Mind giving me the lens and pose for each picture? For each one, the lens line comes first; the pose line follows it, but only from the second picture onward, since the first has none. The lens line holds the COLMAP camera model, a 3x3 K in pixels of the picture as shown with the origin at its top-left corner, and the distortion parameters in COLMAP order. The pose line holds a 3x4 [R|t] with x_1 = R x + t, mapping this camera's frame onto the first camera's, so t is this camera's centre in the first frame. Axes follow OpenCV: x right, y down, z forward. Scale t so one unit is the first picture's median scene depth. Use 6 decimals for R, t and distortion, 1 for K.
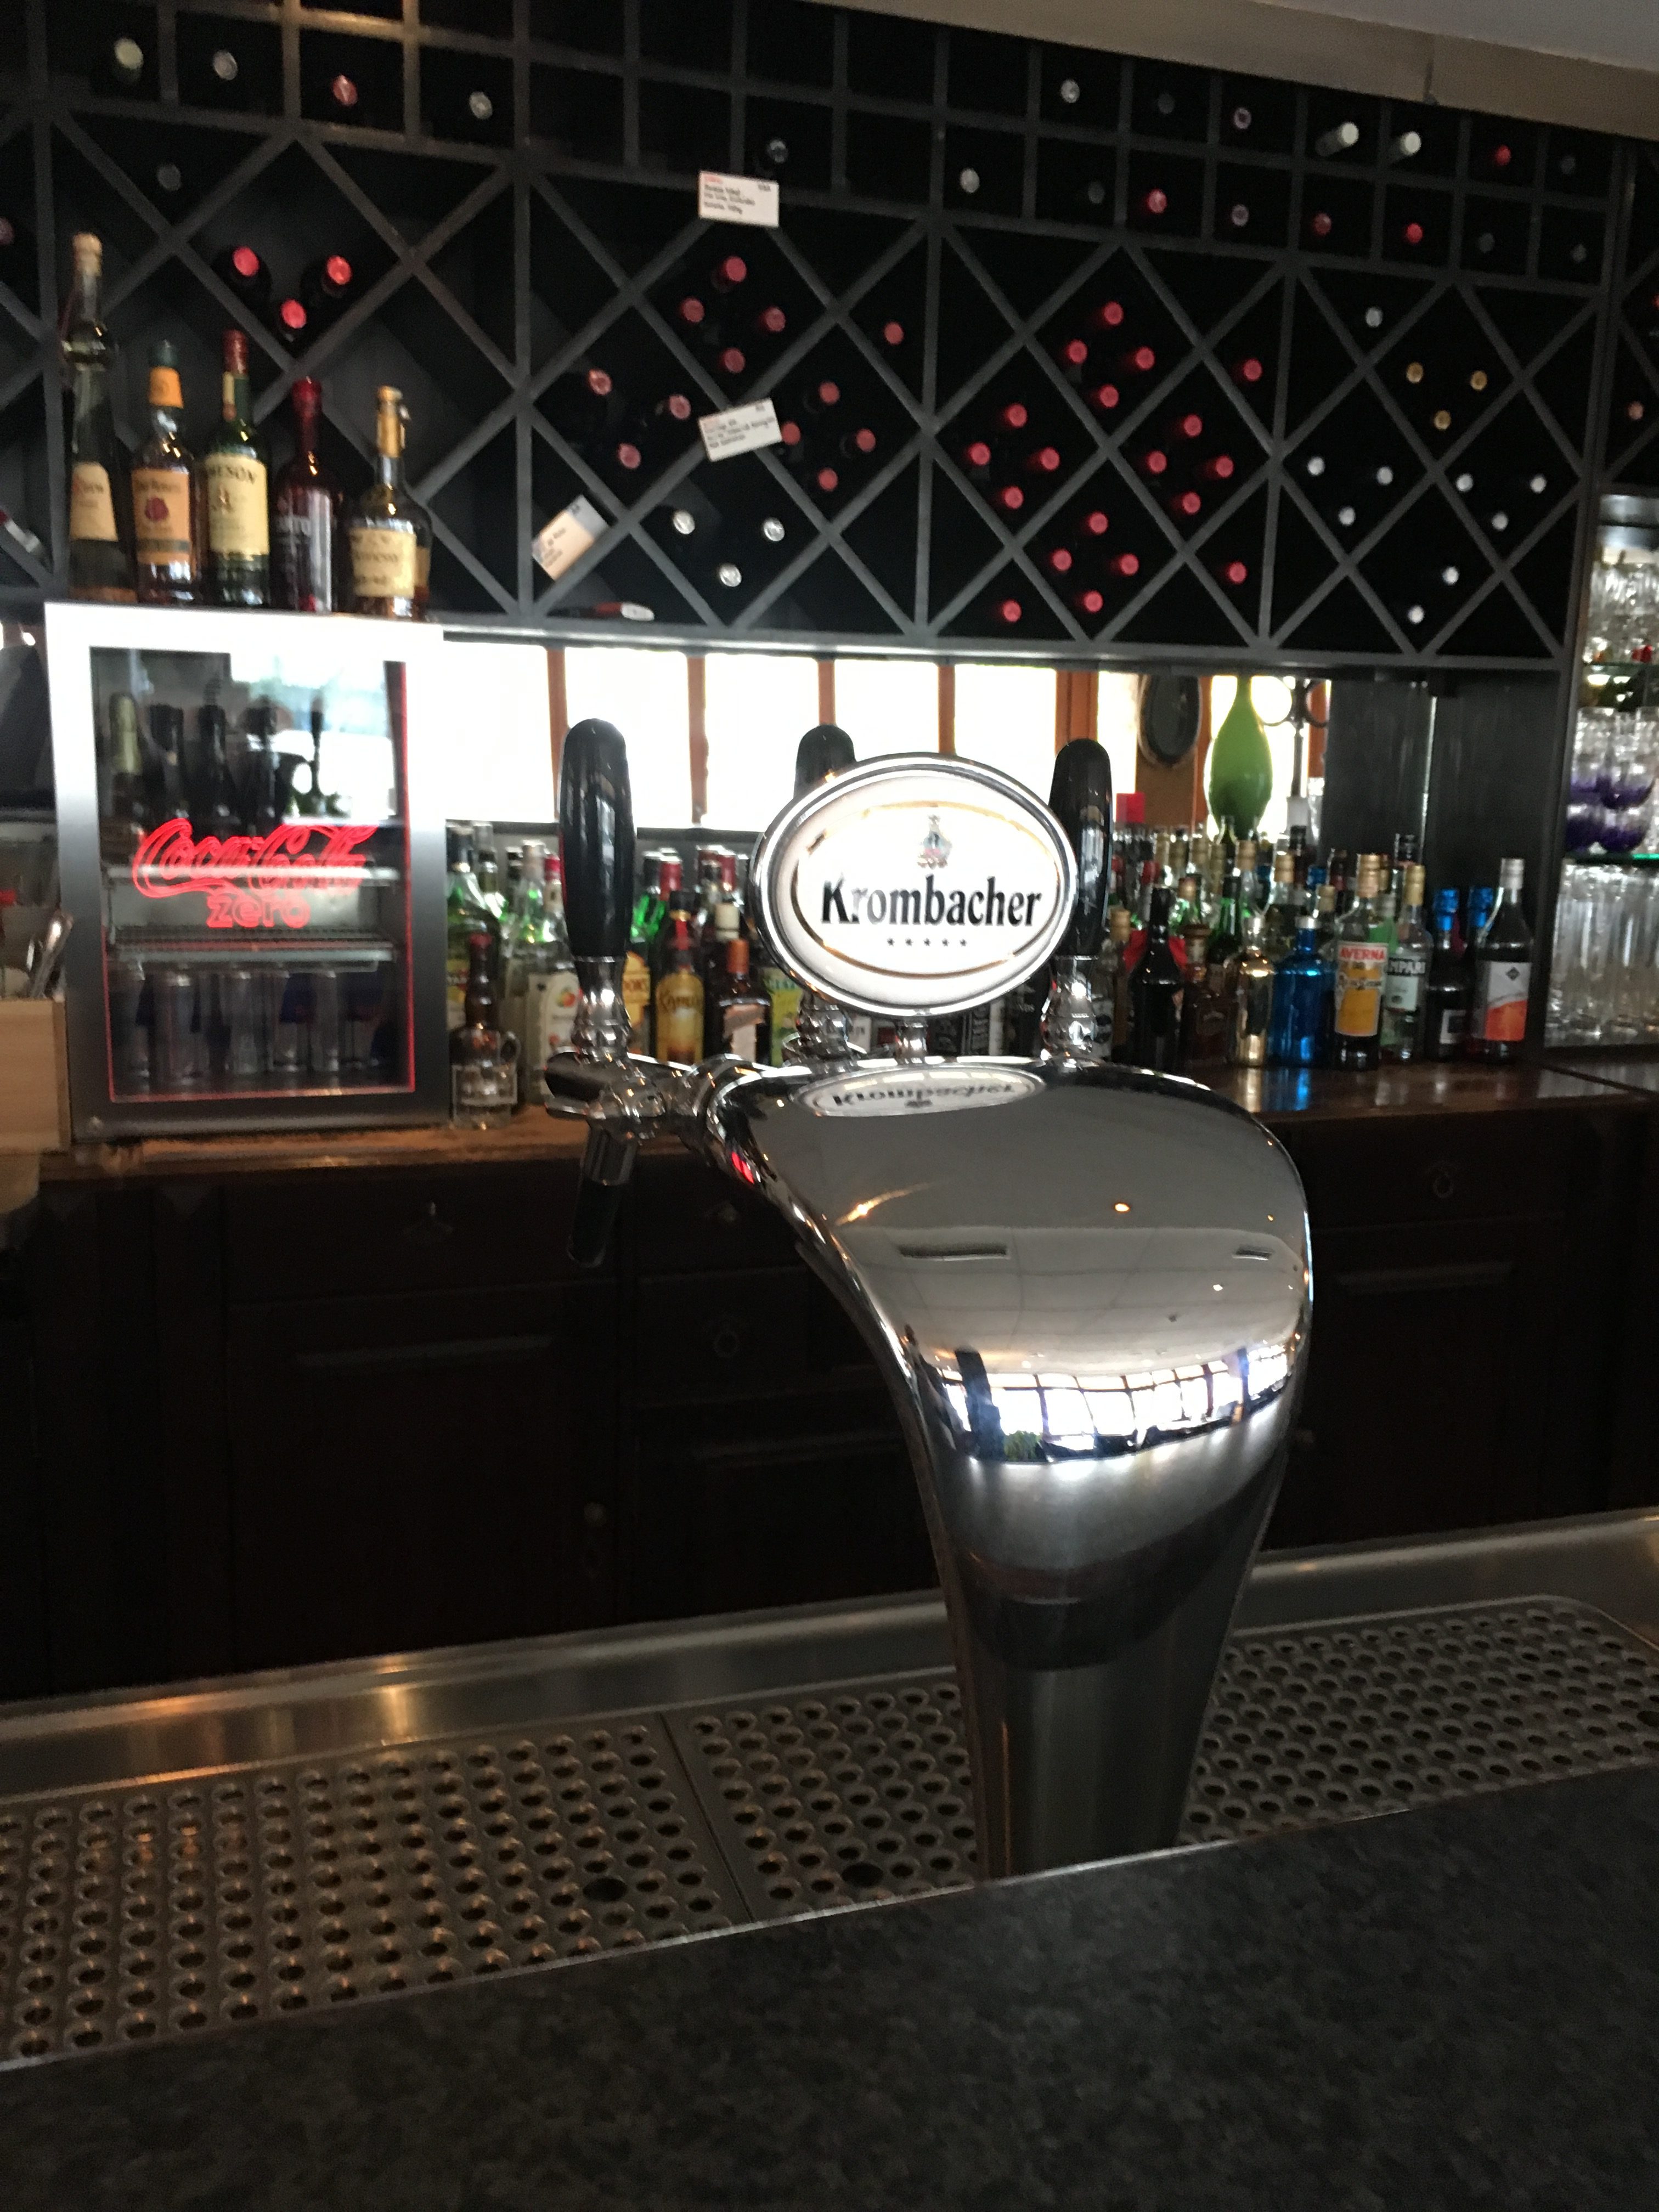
lens RADIAL K [[1869.2, 0, 803.7], [0, 1869.2, 1065.9], [0, 0, 1]] dist [0.080303, -0.107009]
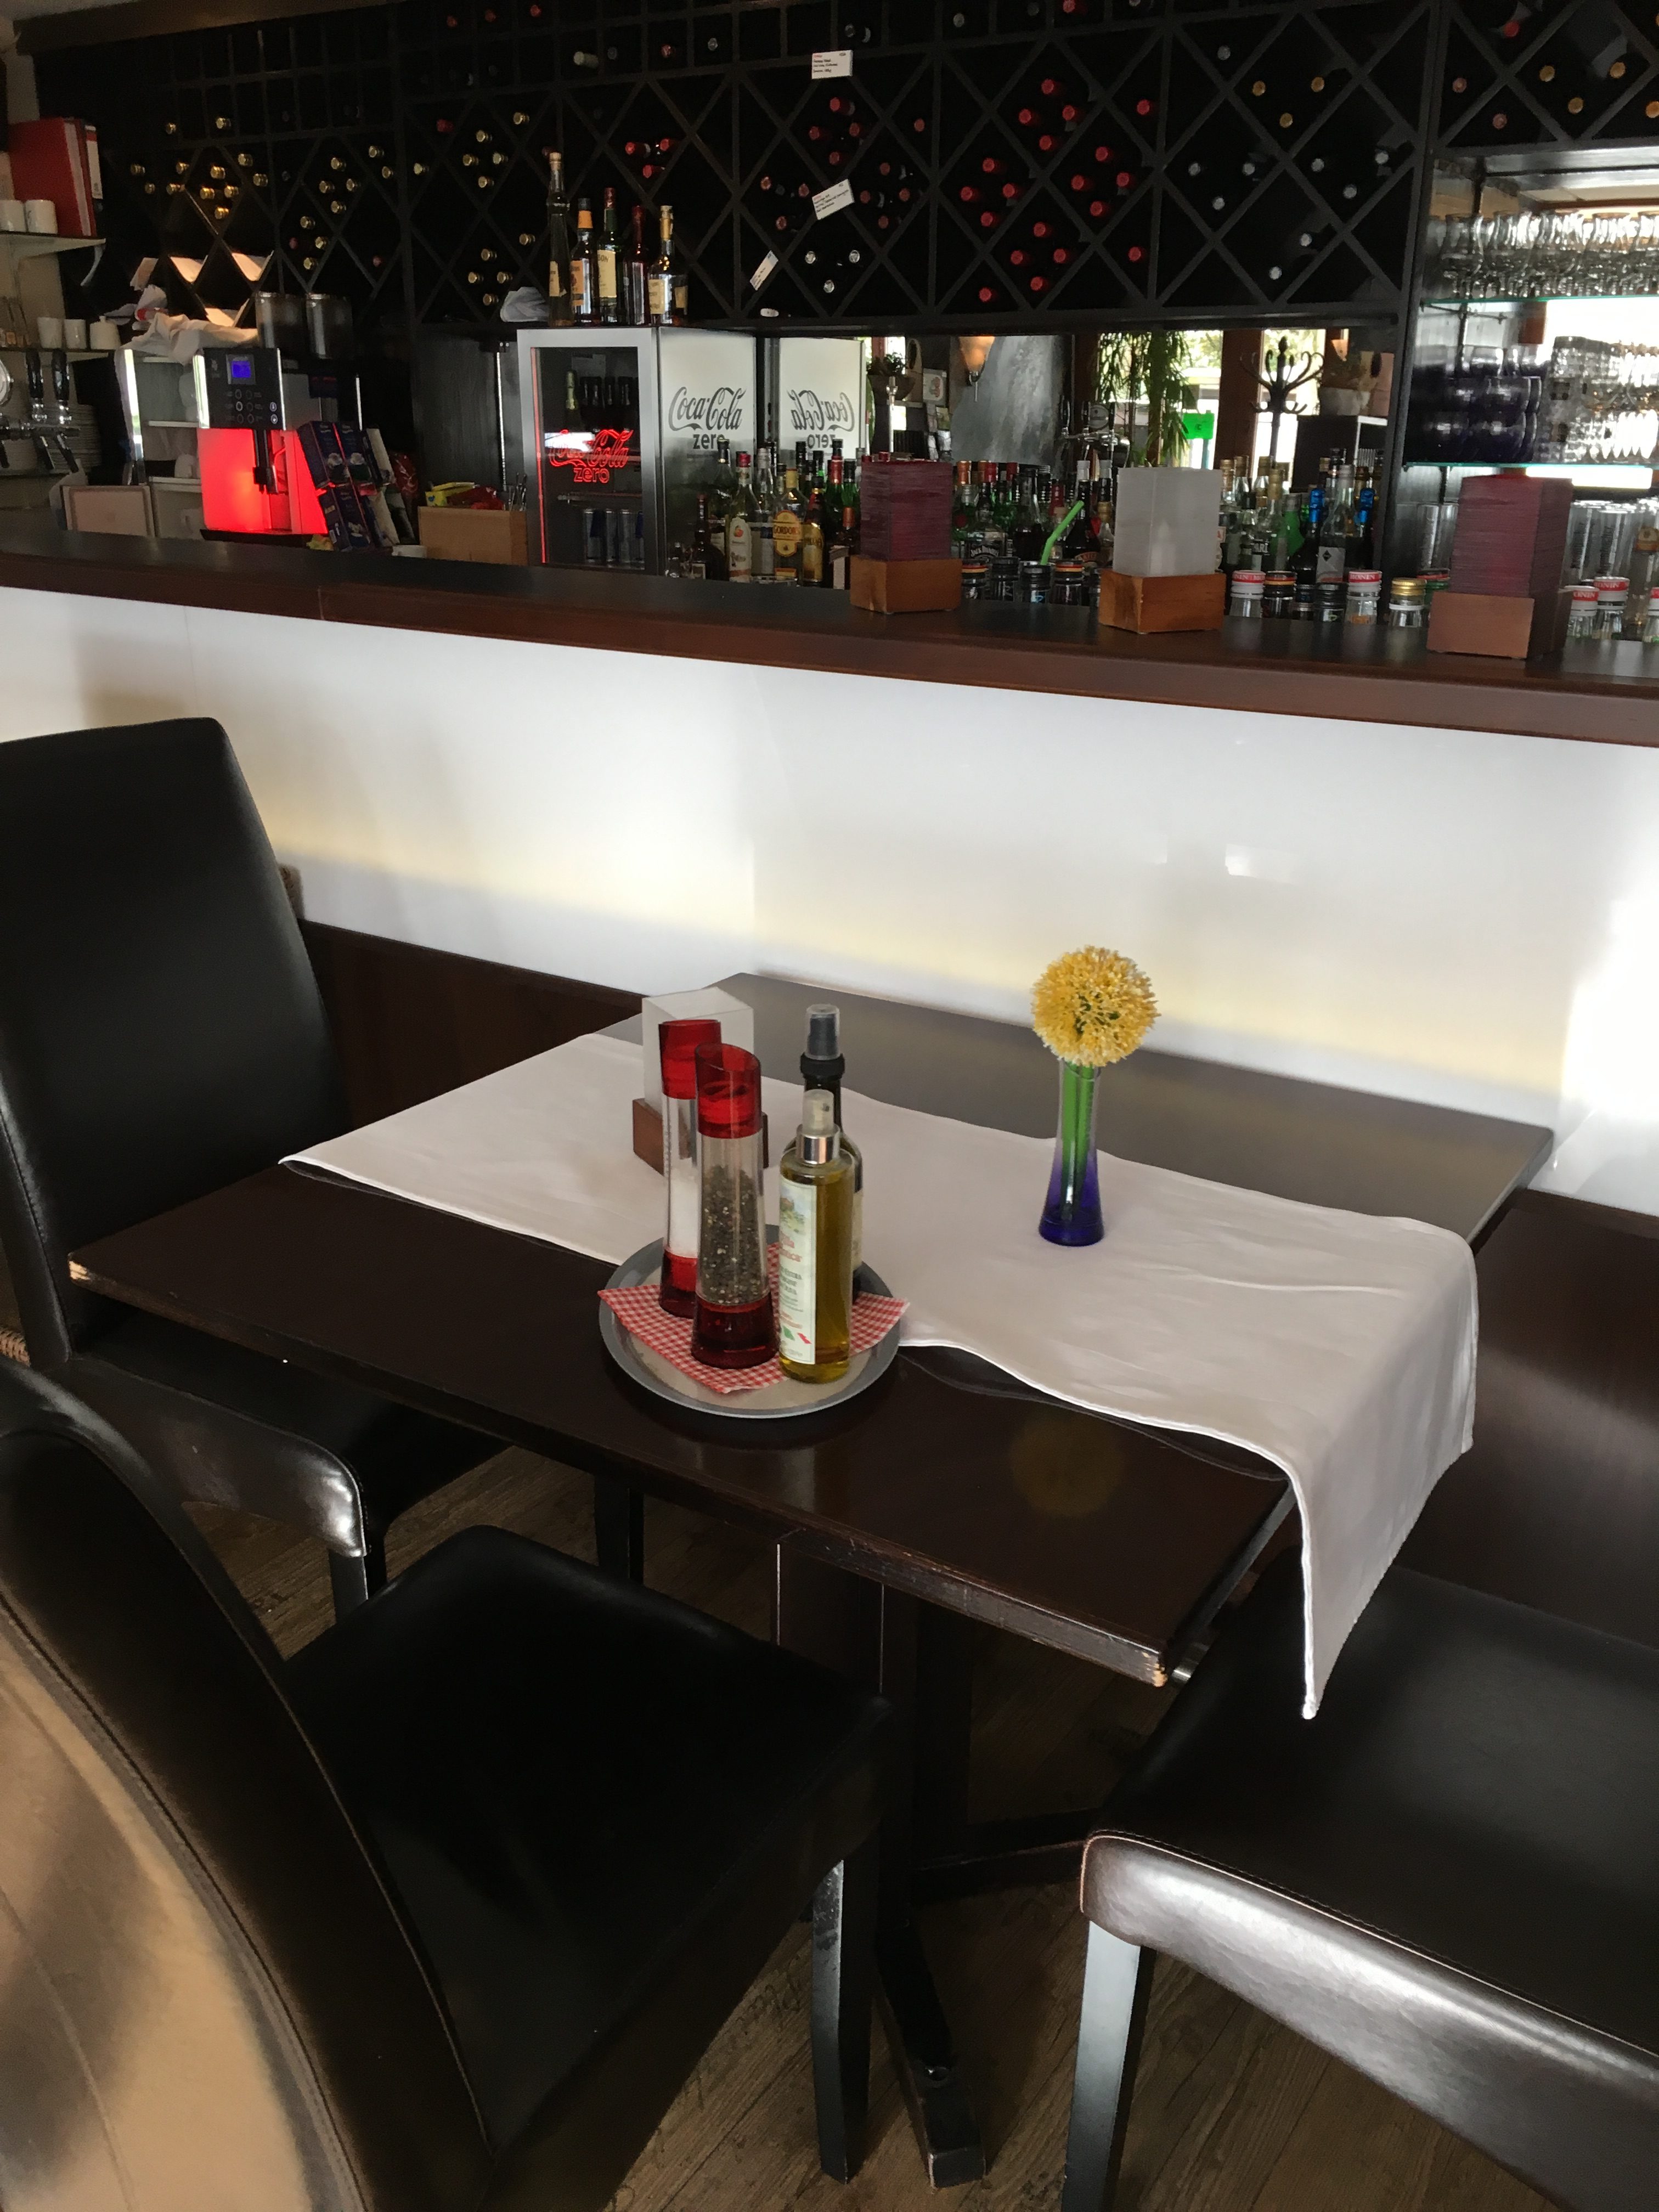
lens RADIAL K [[1869.2, 0, 851.1], [0, 1869.2, 1105.9], [0, 0, 1]] dist [0.080303, -0.107009]
pose [[0.615214, 0.241175, -0.750564, 1.498277], [-0.140571, 0.970359, 0.196578, 0.136253], [0.775726, -0.015430, 0.630881, -0.124757]]
